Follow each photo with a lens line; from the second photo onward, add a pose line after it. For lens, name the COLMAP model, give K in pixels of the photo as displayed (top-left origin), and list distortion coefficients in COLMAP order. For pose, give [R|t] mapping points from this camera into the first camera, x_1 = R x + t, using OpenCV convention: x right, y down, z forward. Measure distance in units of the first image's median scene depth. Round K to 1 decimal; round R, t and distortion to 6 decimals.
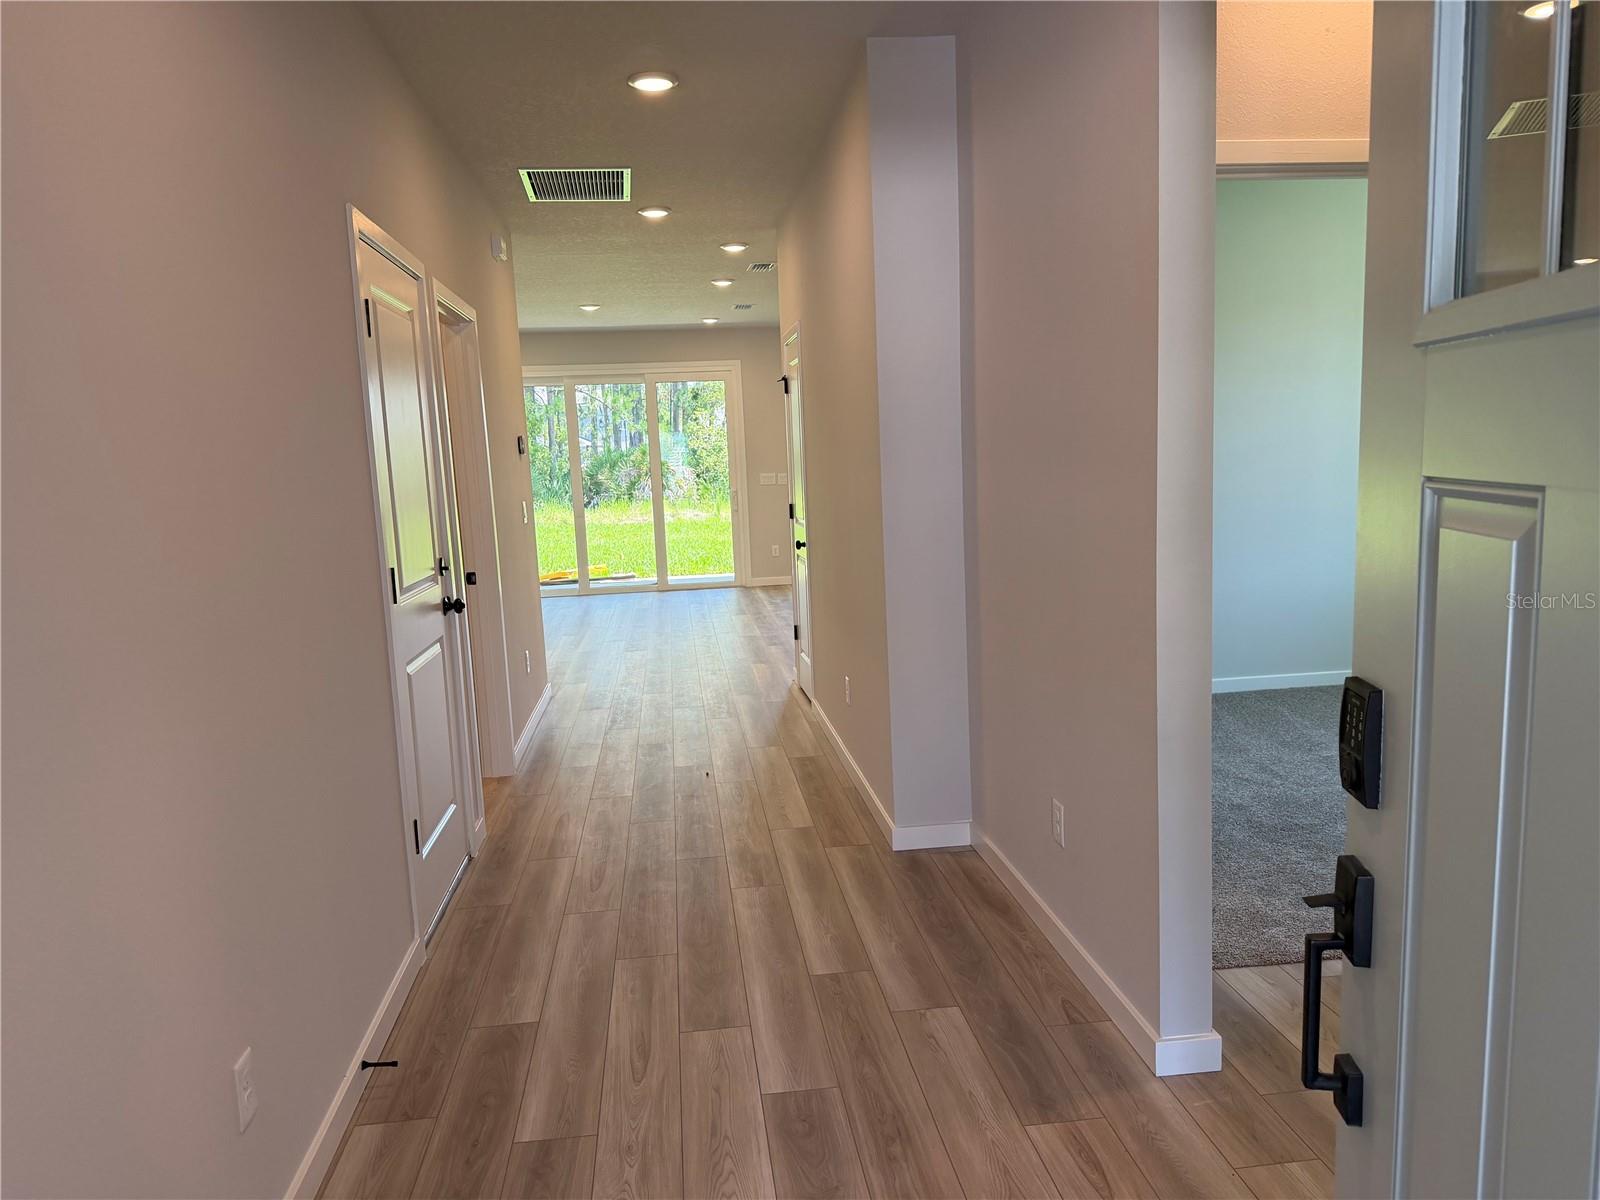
lens RADIAL K [[1110.0, 0, 797.4], [0, 1110.0, 592.0], [0, 0, 1]] dist [0.219798, -0.046331]
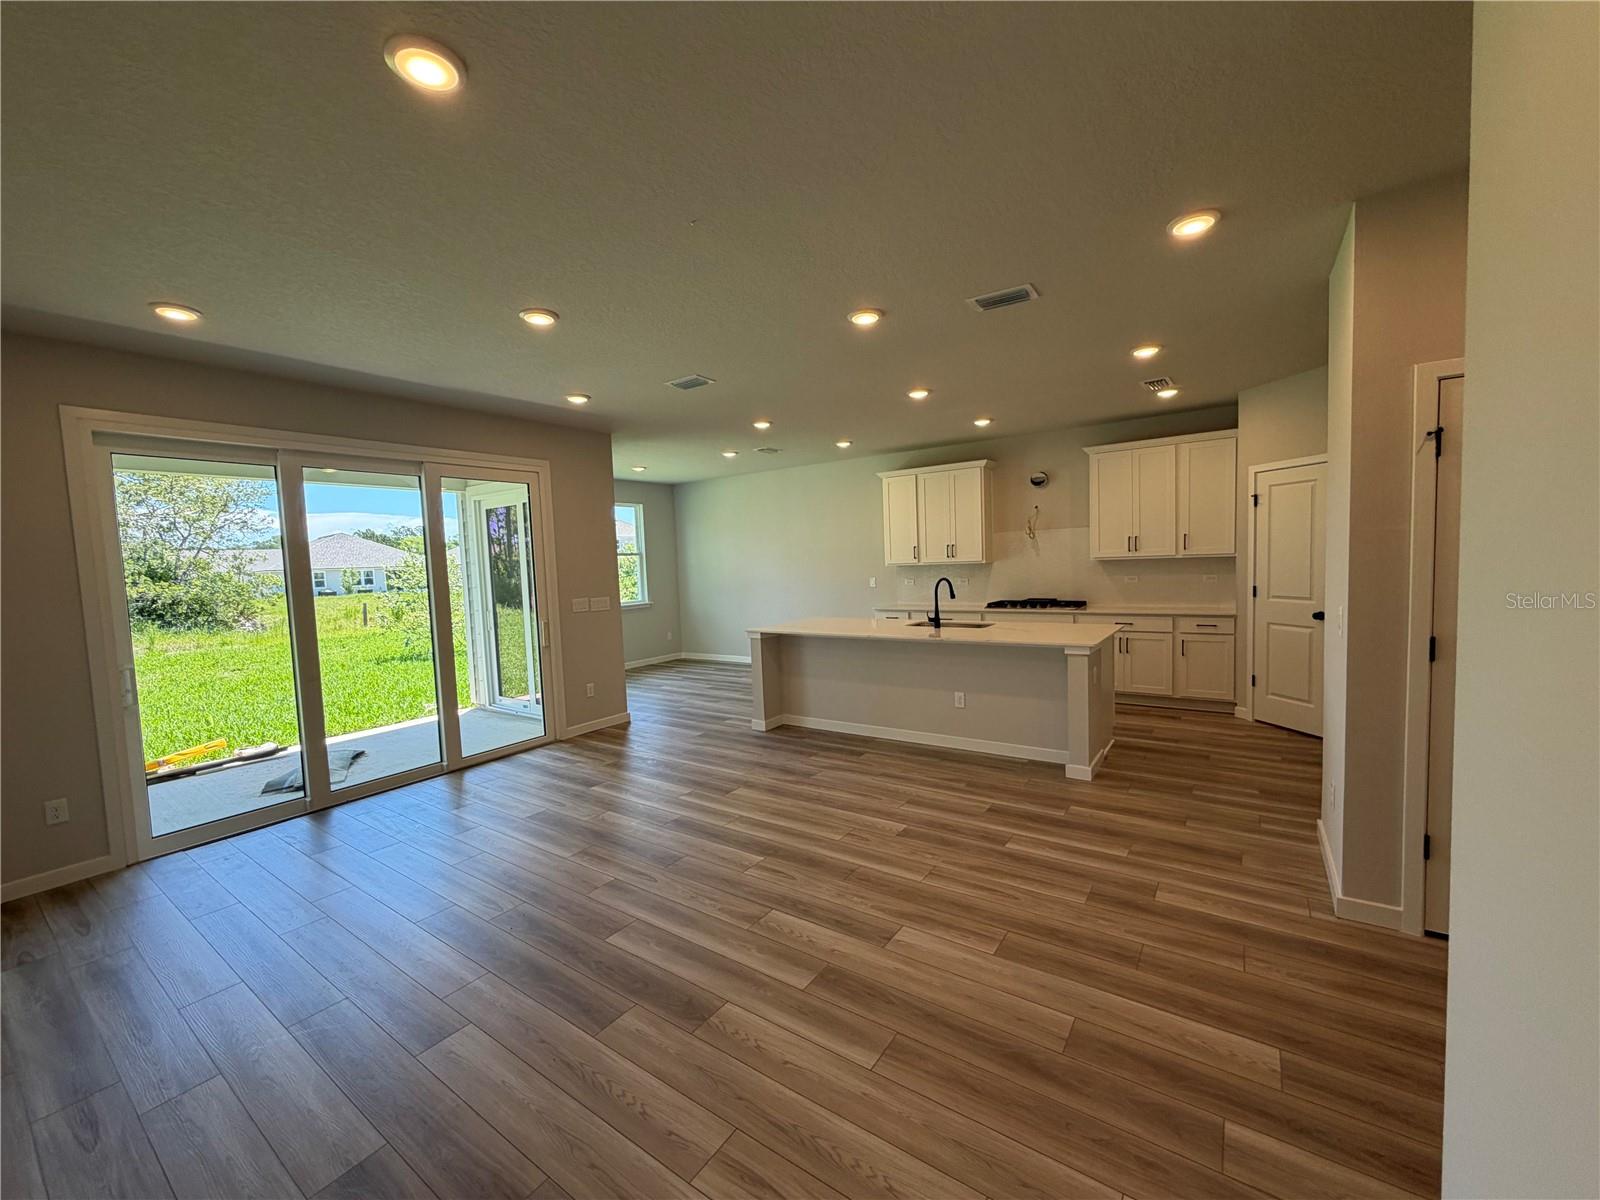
lens RADIAL K [[639.0, 0, 794.8], [0, 639.0, 600.4], [0, 0, 1]] dist [0.000739, 0.000096]
pose [[0.667953, -0.032187, 0.743507, -0.091335], [0.103556, 0.993365, -0.050030, -0.021285], [-0.736963, 0.110412, 0.666854, 0.186821]]
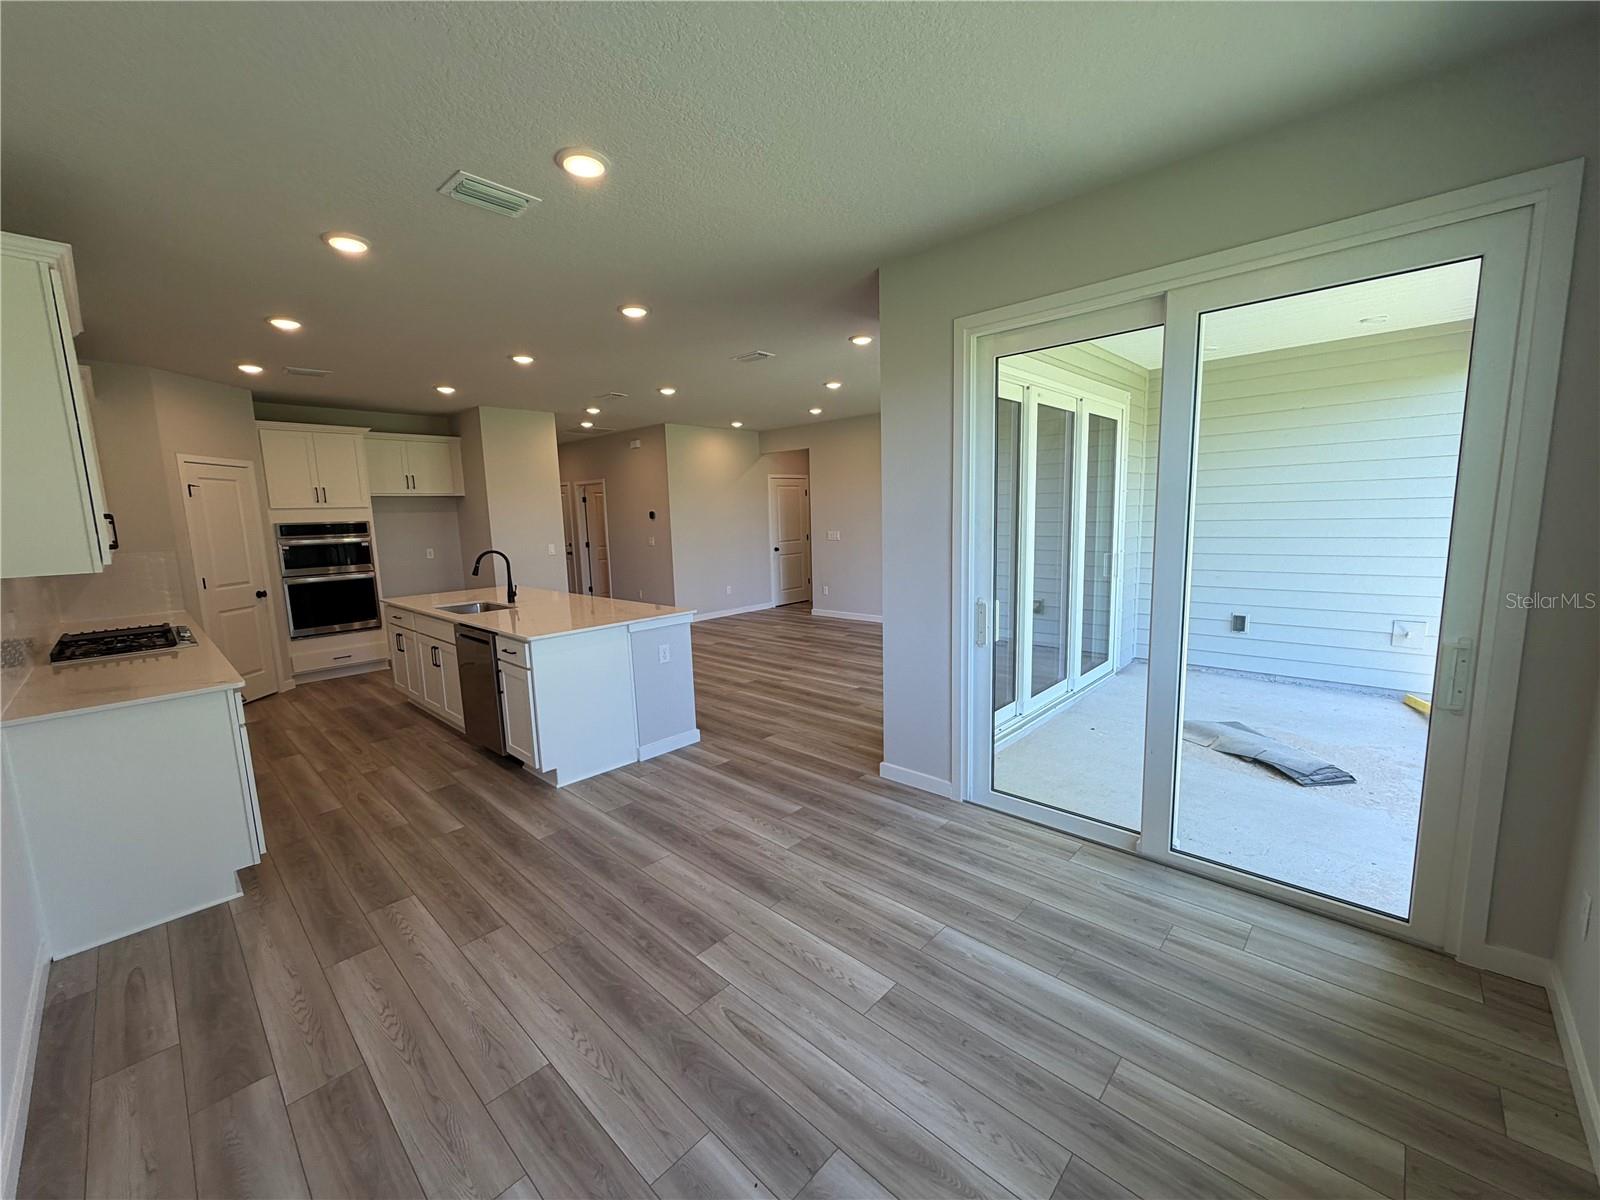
lens RADIAL K [[639.0, 0, 794.8], [0, 639.0, 600.4], [0, 0, 1]] dist [0.000739, 0.000096]
pose [[-0.766088, 0.153606, -0.624111, 0.074918], [-0.016271, 0.966076, 0.257743, -0.055168], [0.642530, 0.207609, -0.737600, 0.397393]]
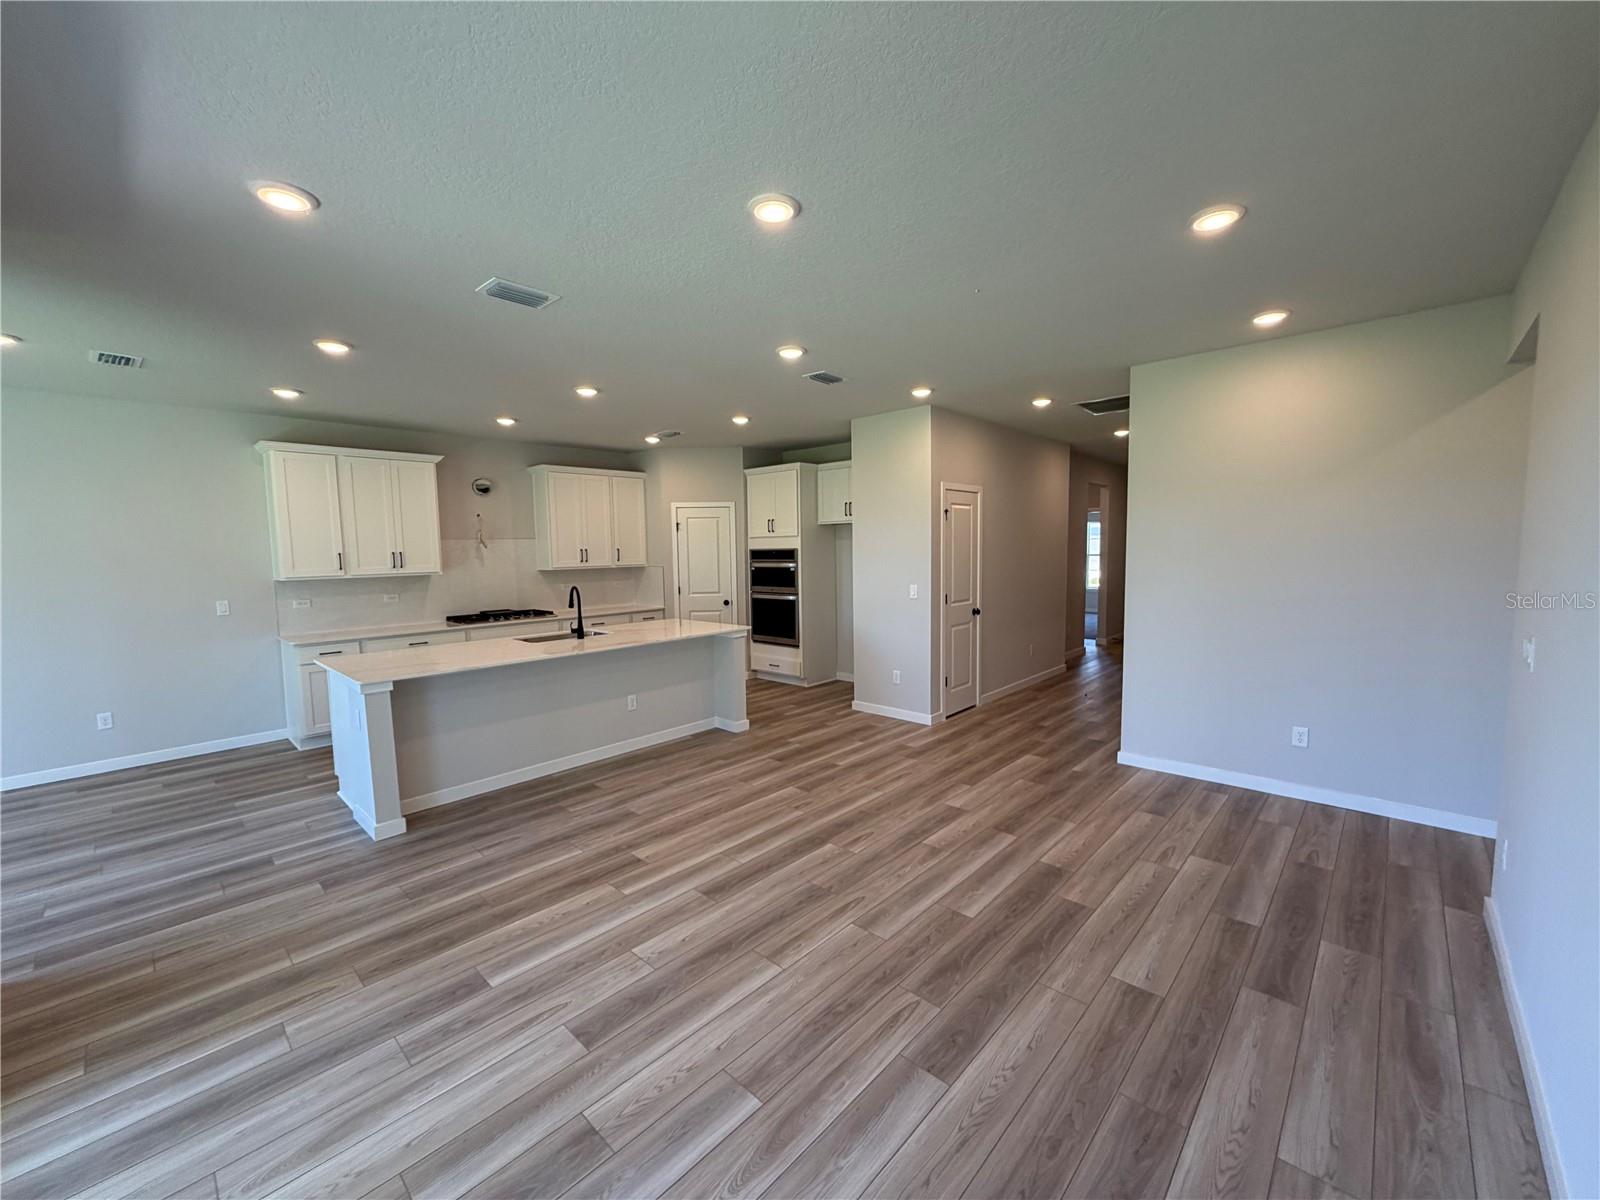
lens RADIAL K [[639.0, 0, 794.8], [0, 639.0, 600.4], [0, 0, 1]] dist [0.000739, 0.000096]
pose [[-0.642222, -0.009940, 0.766454, -0.097162], [0.139941, 0.981590, 0.129989, -0.038350], [-0.753636, 0.190740, -0.629008, 0.309449]]
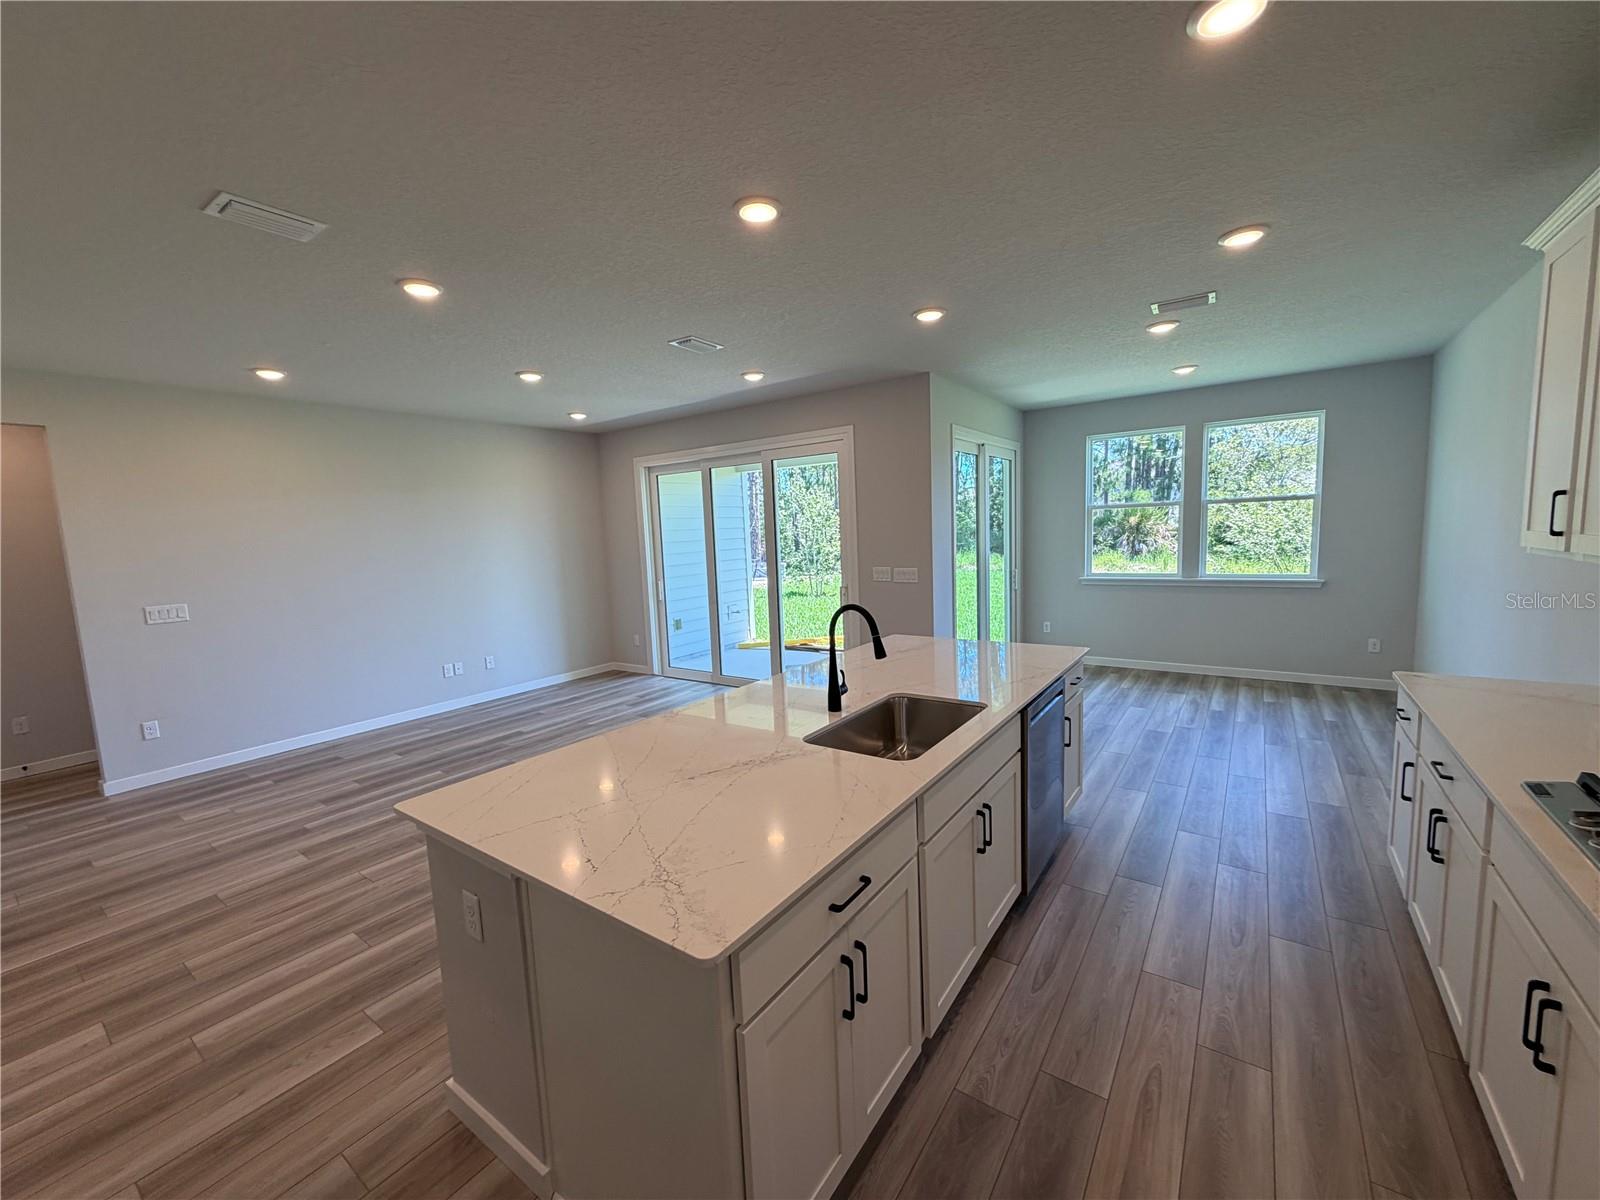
lens RADIAL K [[637.7, 0, 795.1], [0, 637.7, 599.7], [0, 0, 1]] dist [-0.001064, 0.000260]
pose [[0.739652, 0.085662, -0.667516, 0.076229], [-0.073833, 0.996208, 0.046030, -0.033022], [0.668927, 0.015239, 0.743172, 0.208073]]
